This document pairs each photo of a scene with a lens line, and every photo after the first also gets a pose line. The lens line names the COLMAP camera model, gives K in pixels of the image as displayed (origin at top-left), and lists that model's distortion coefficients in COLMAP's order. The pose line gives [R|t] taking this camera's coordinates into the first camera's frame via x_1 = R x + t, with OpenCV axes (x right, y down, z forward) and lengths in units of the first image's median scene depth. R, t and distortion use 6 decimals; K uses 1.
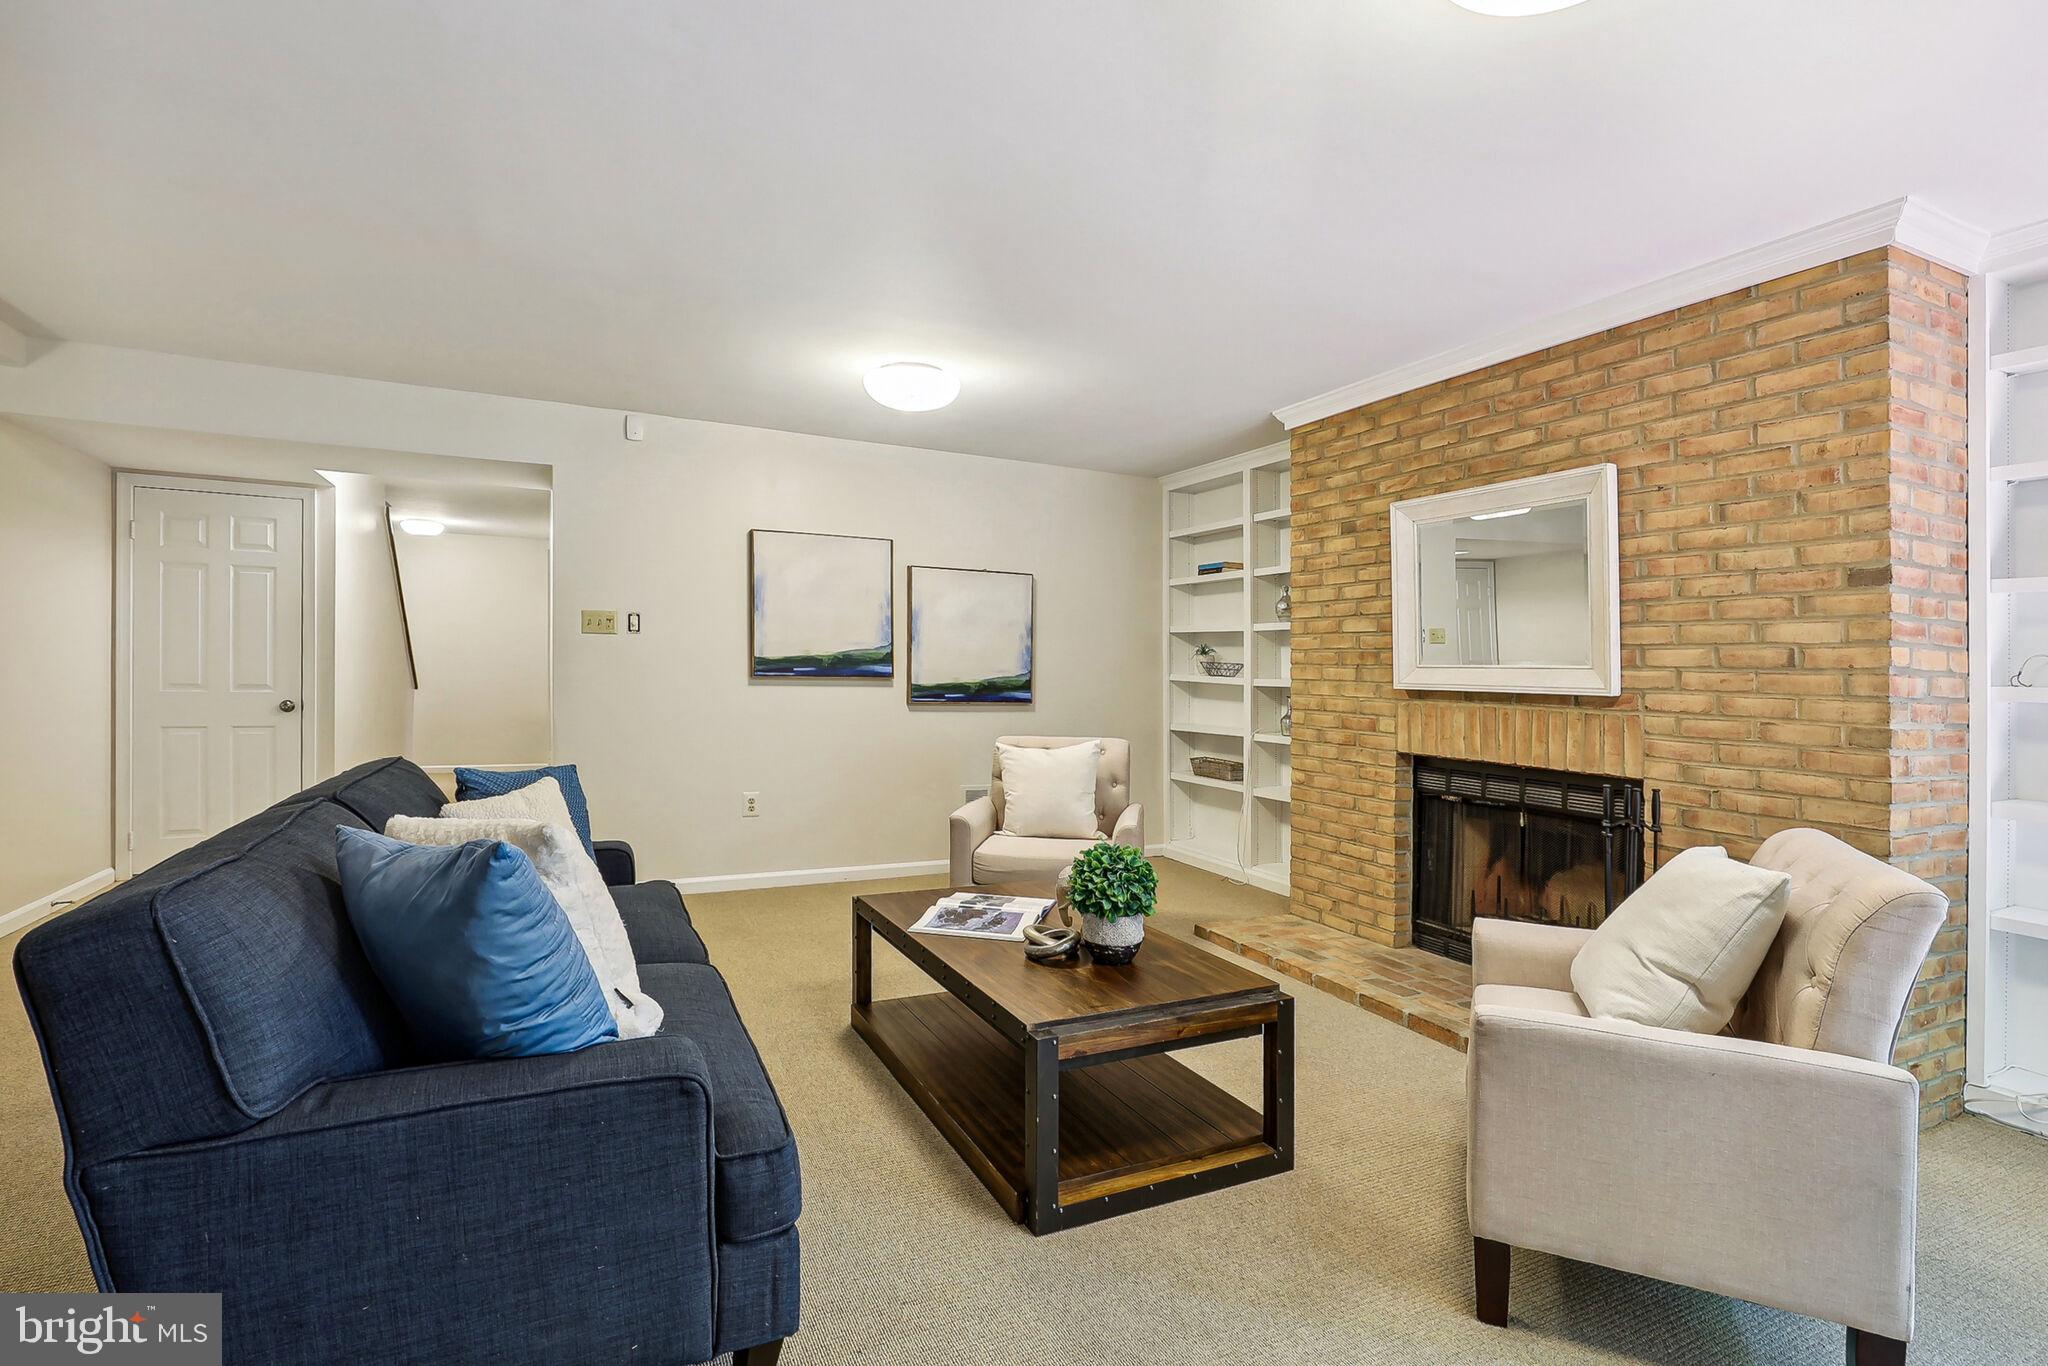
lens RADIAL K [[996.2, 0, 1027.4], [0, 996.2, 558.3], [0, 0, 1]] dist [-0.006764, 0.001190]
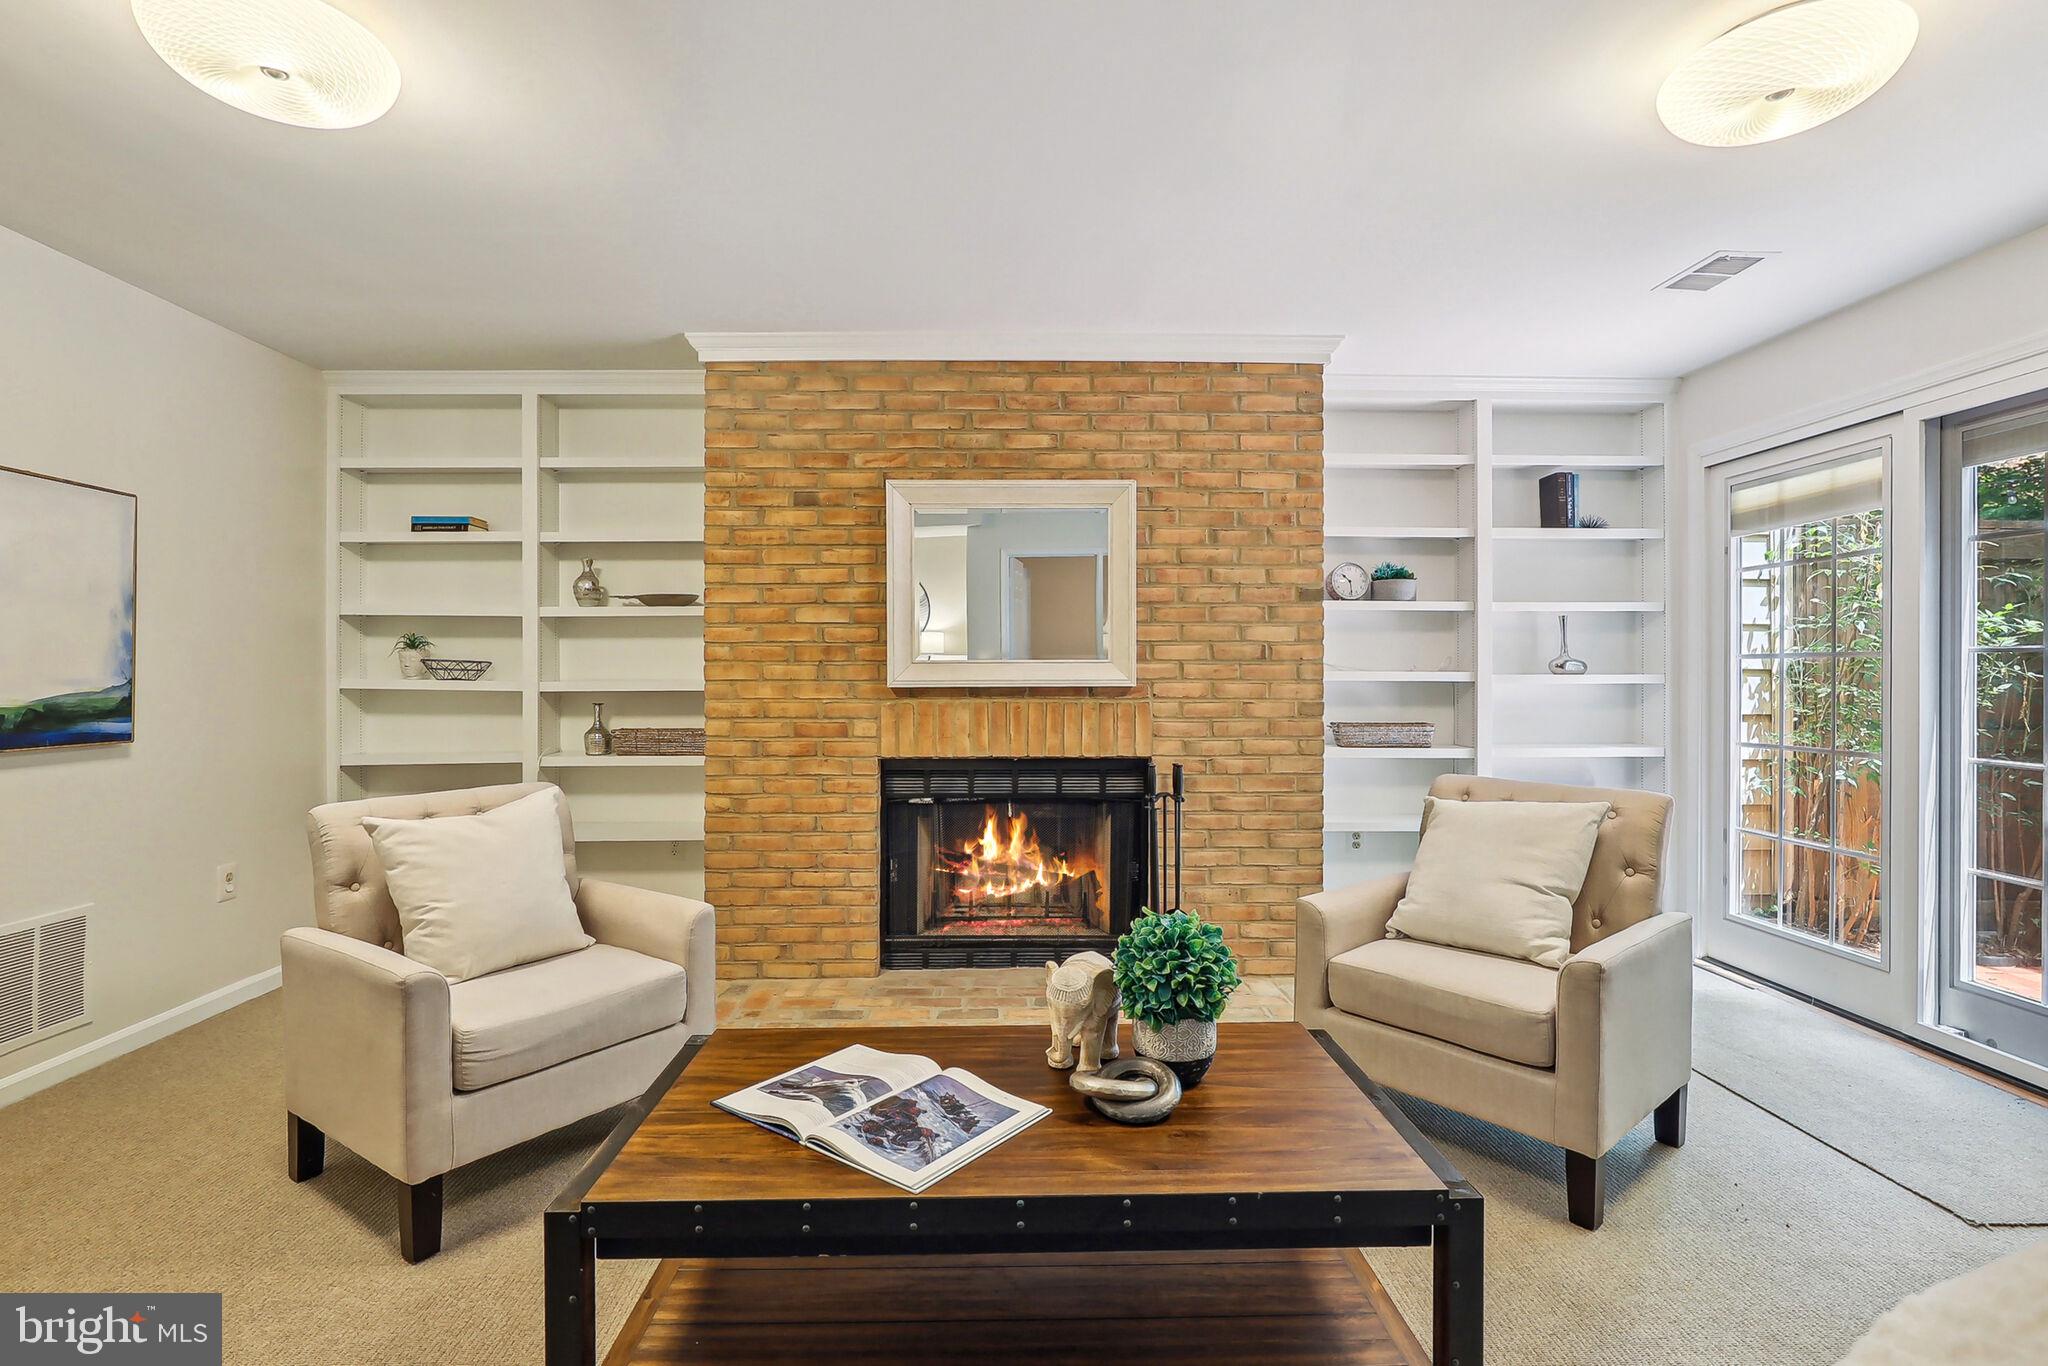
lens RADIAL K [[982.8, 0, 1014.1], [0, 982.8, 594.4], [0, 0, 1]] dist [-0.003788, 0.000398]
pose [[0.410494, 0.052447, 0.910354, -0.460212], [-0.088760, 0.995902, -0.017352, 0.062036], [-0.907533, -0.073680, 0.413467, 0.627983]]
